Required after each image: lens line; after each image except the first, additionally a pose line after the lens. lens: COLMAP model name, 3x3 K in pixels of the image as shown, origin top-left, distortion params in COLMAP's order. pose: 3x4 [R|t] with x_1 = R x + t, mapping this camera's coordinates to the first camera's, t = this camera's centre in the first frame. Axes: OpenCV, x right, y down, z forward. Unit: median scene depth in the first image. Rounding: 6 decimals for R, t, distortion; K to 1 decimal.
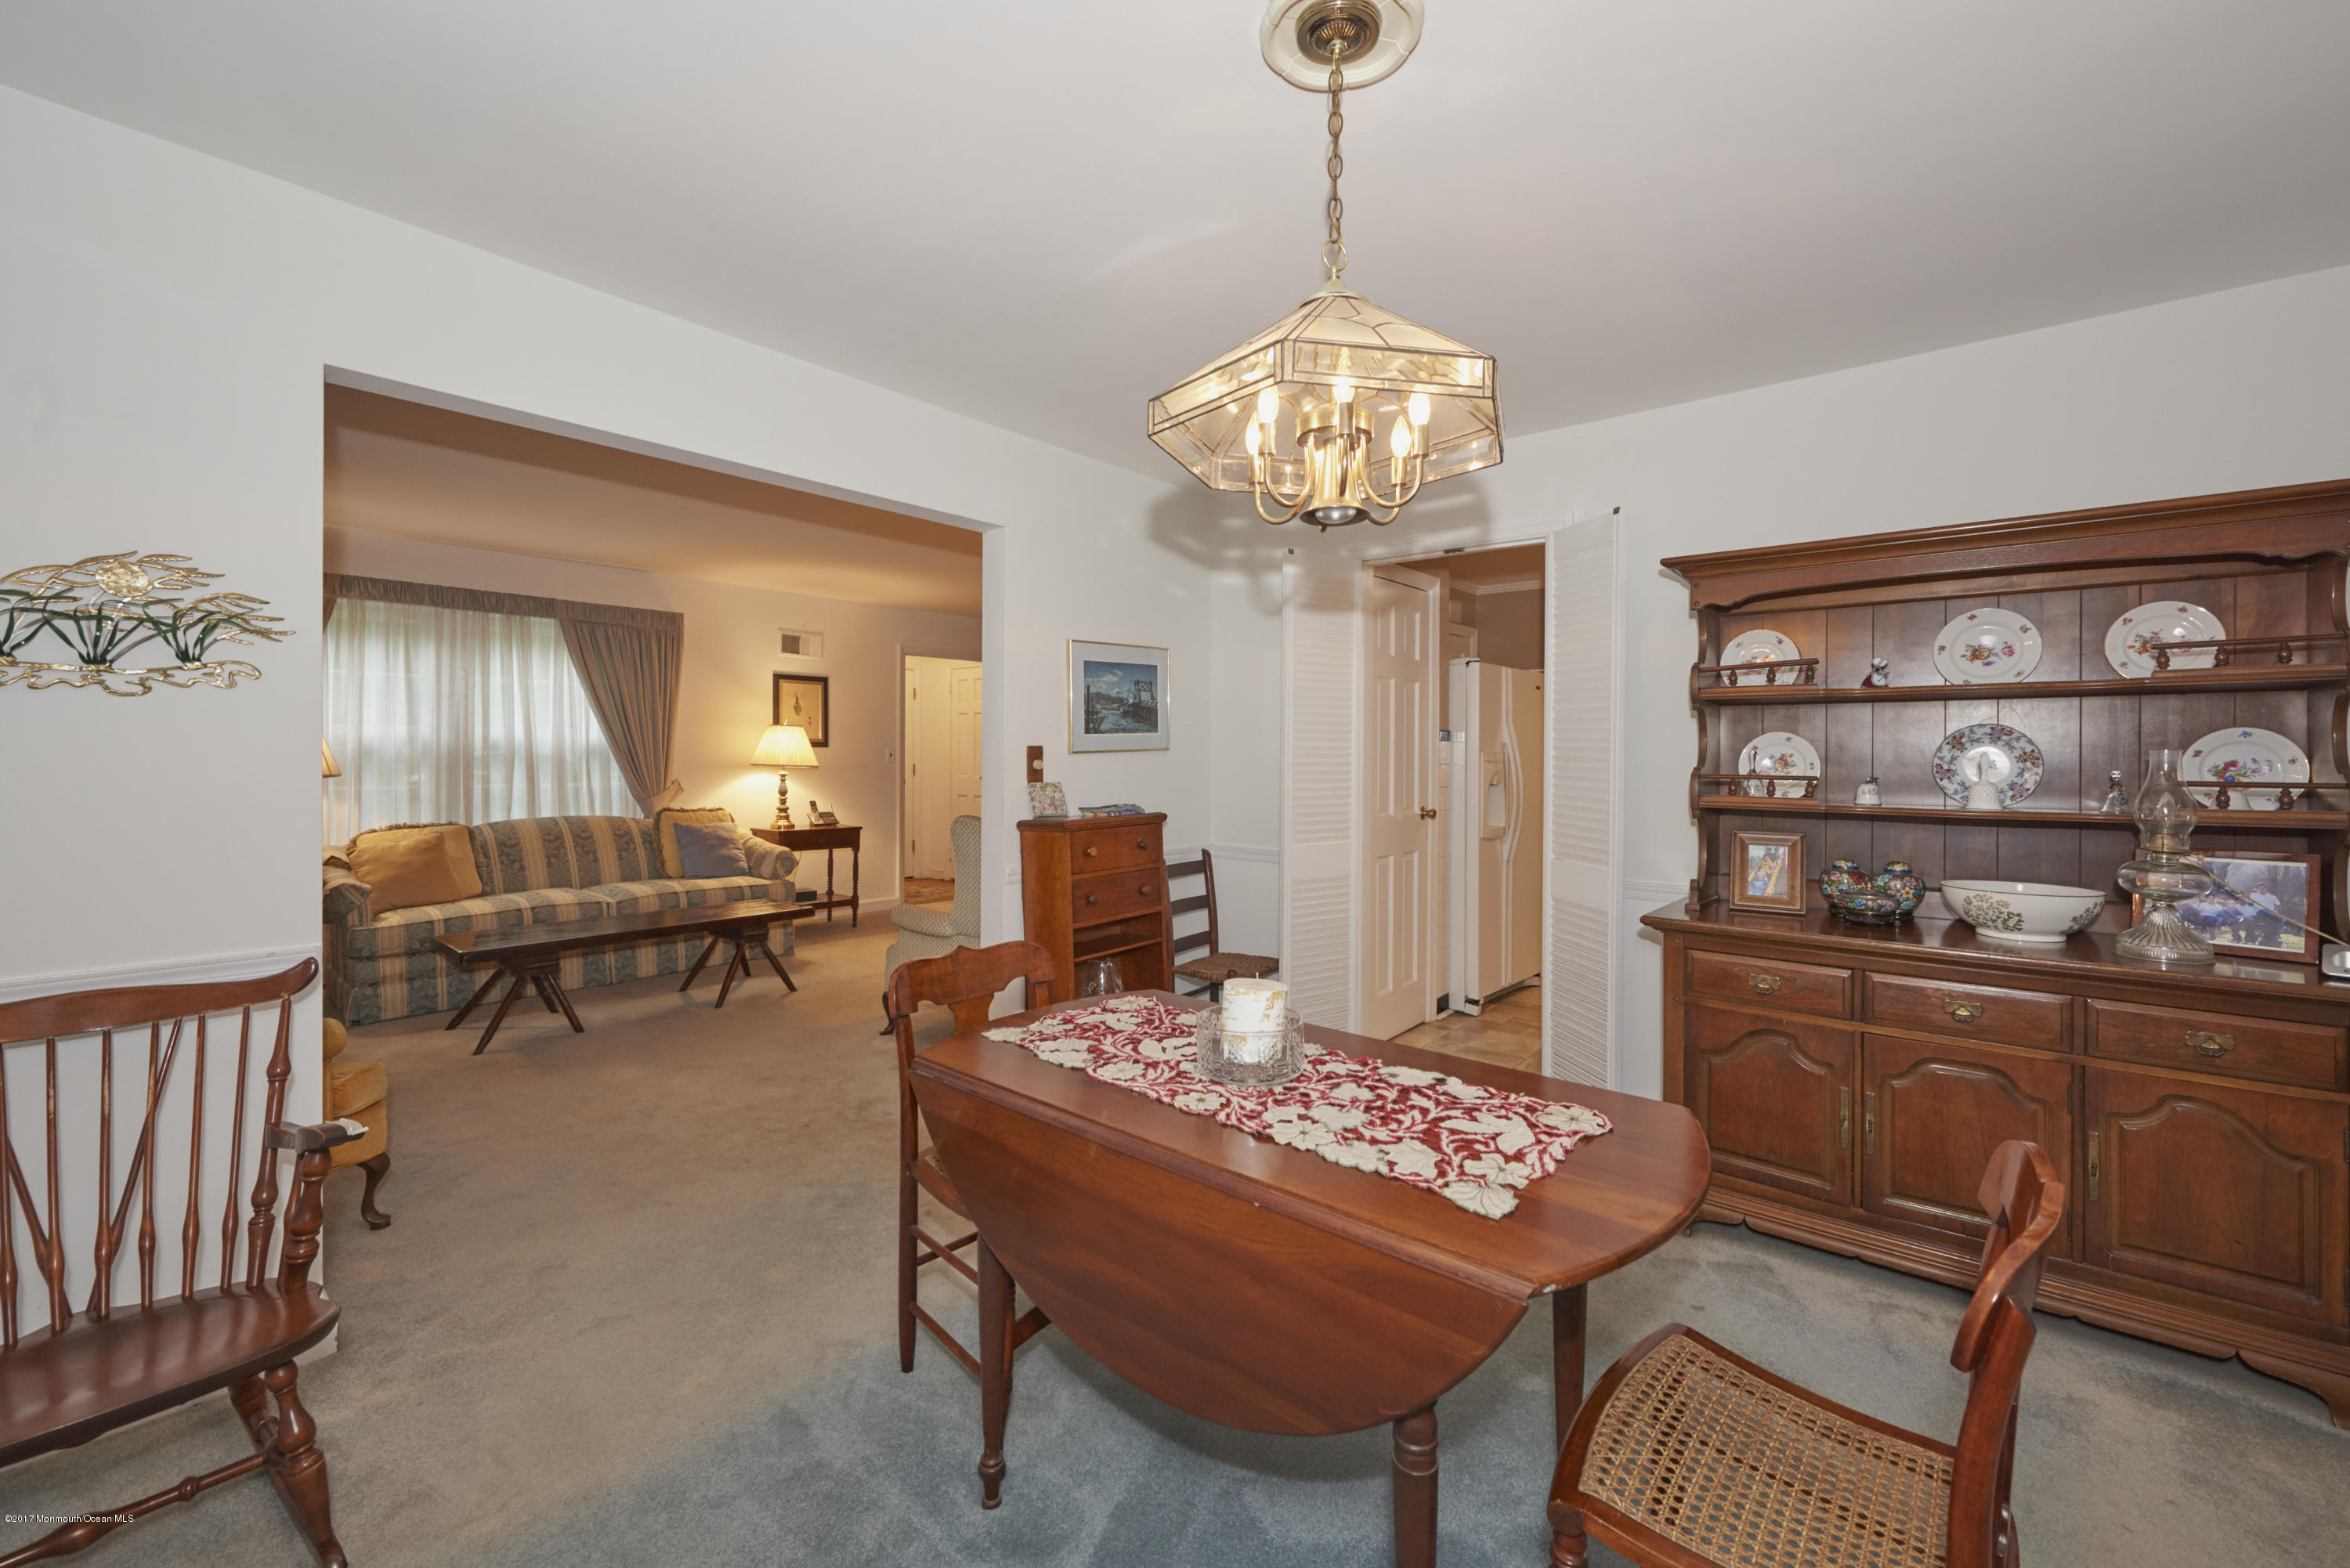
lens RADIAL K [[941.2, 0, 1186.0], [0, 941.2, 753.4], [0, 0, 1]] dist [-0.002125, -0.000036]
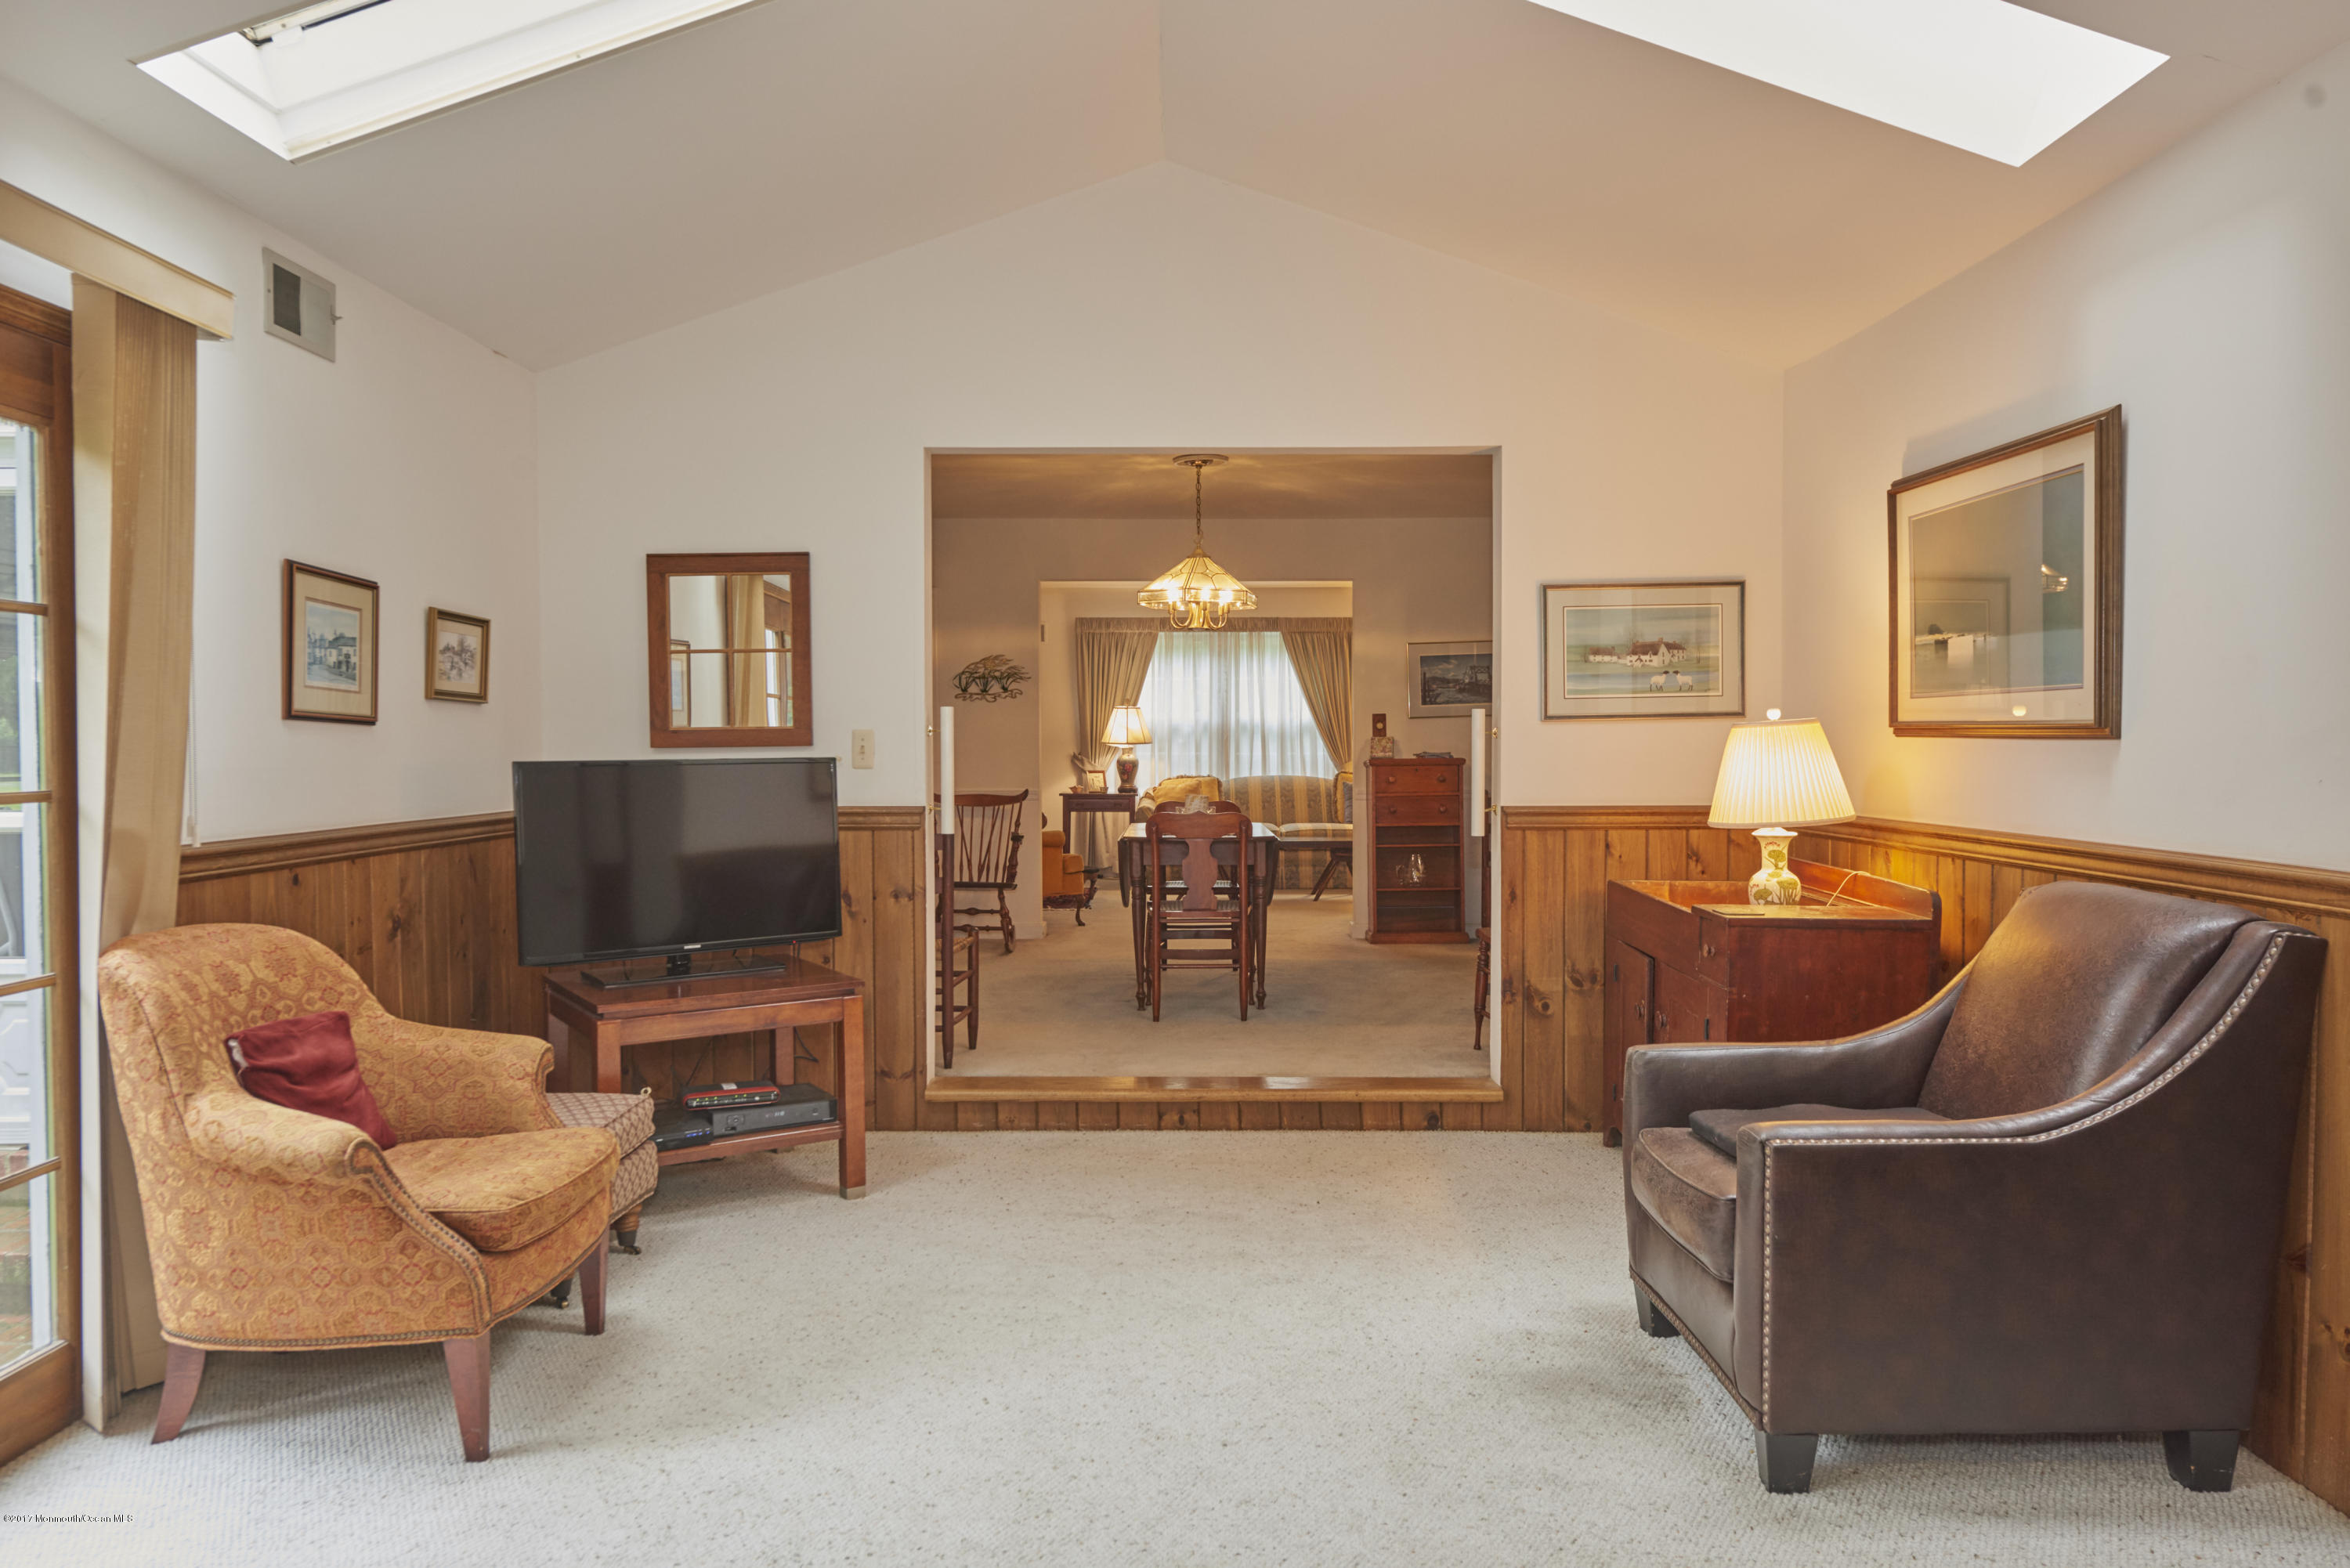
lens RADIAL K [[1548.1, 0, 1177.9], [0, 1548.1, 789.7], [0, 0, 1]] dist [-0.008076, 0.005334]
pose [[0.628286, 0.013705, -0.777862, 1.008225], [0.004426, 0.999766, 0.021190, 0.038461], [0.777970, -0.016756, 0.628078, -0.541291]]
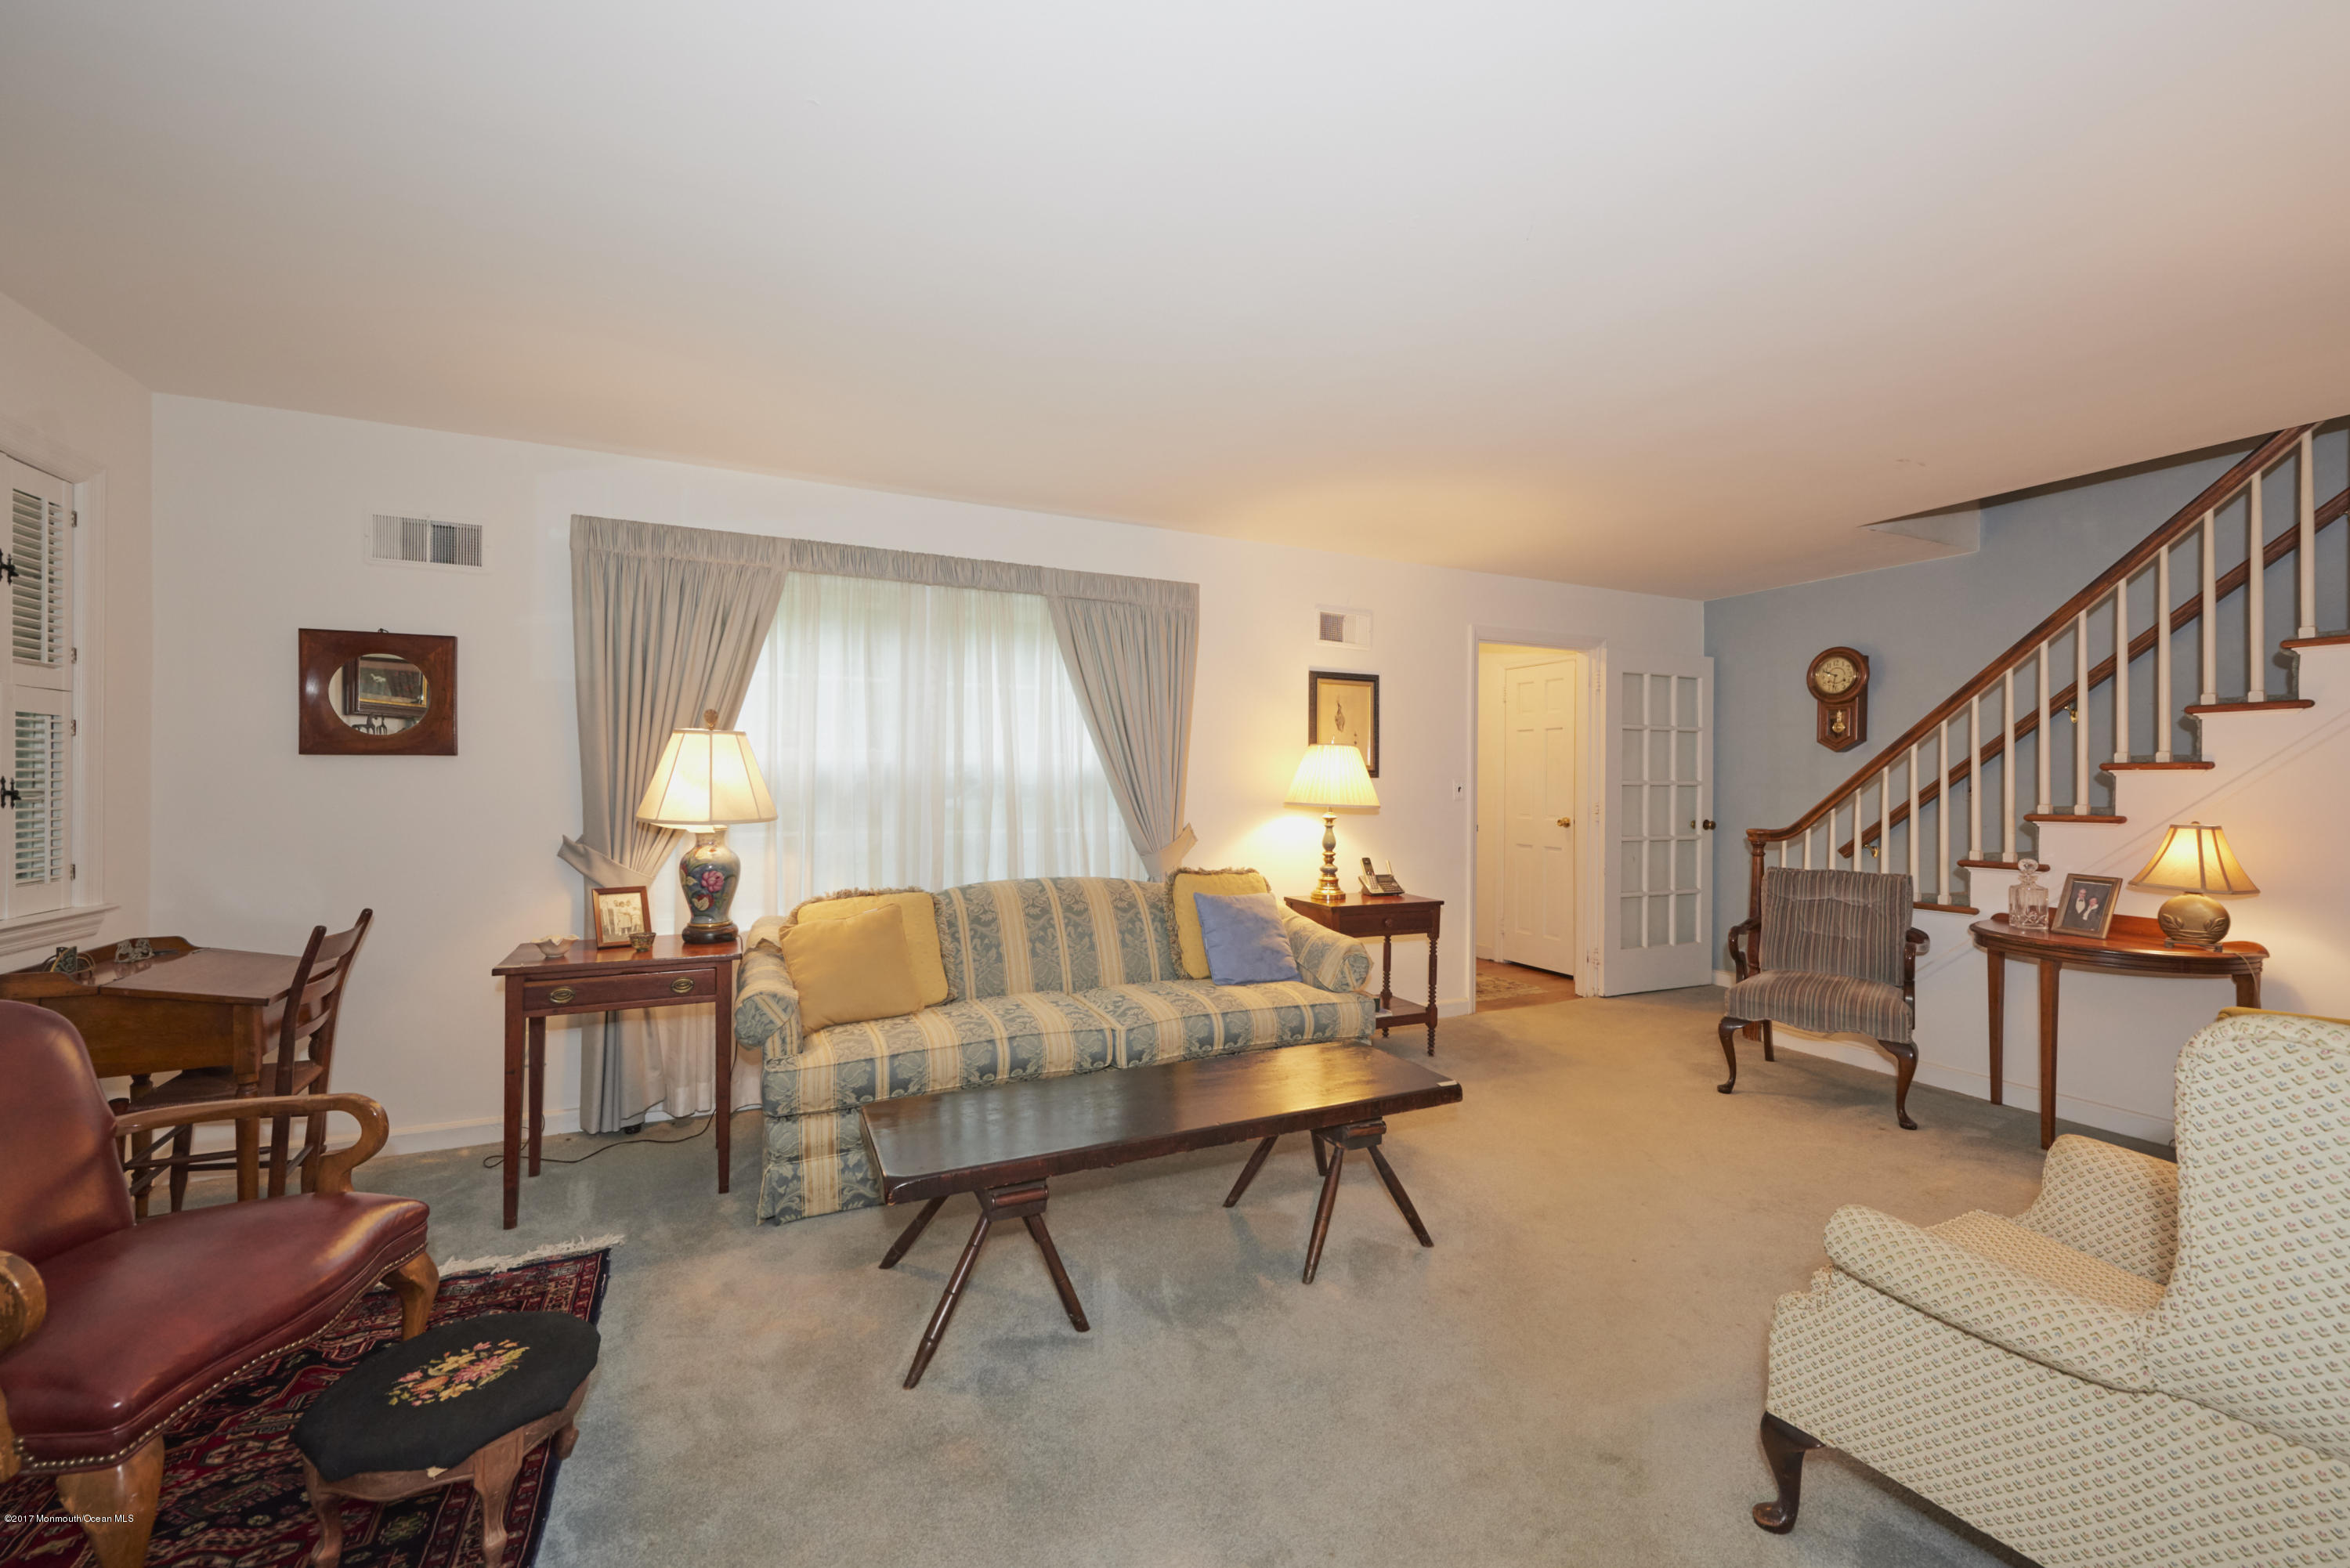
lens RADIAL K [[941.2, 0, 1192.7], [0, 941.2, 776.1], [0, 0, 1]] dist [-0.002125, -0.000036]
pose [[0.907999, -0.004200, -0.418950, -0.279206], [-0.000324, 0.999942, -0.010727, -0.000464], [0.418971, 0.009876, 0.907946, 0.417244]]
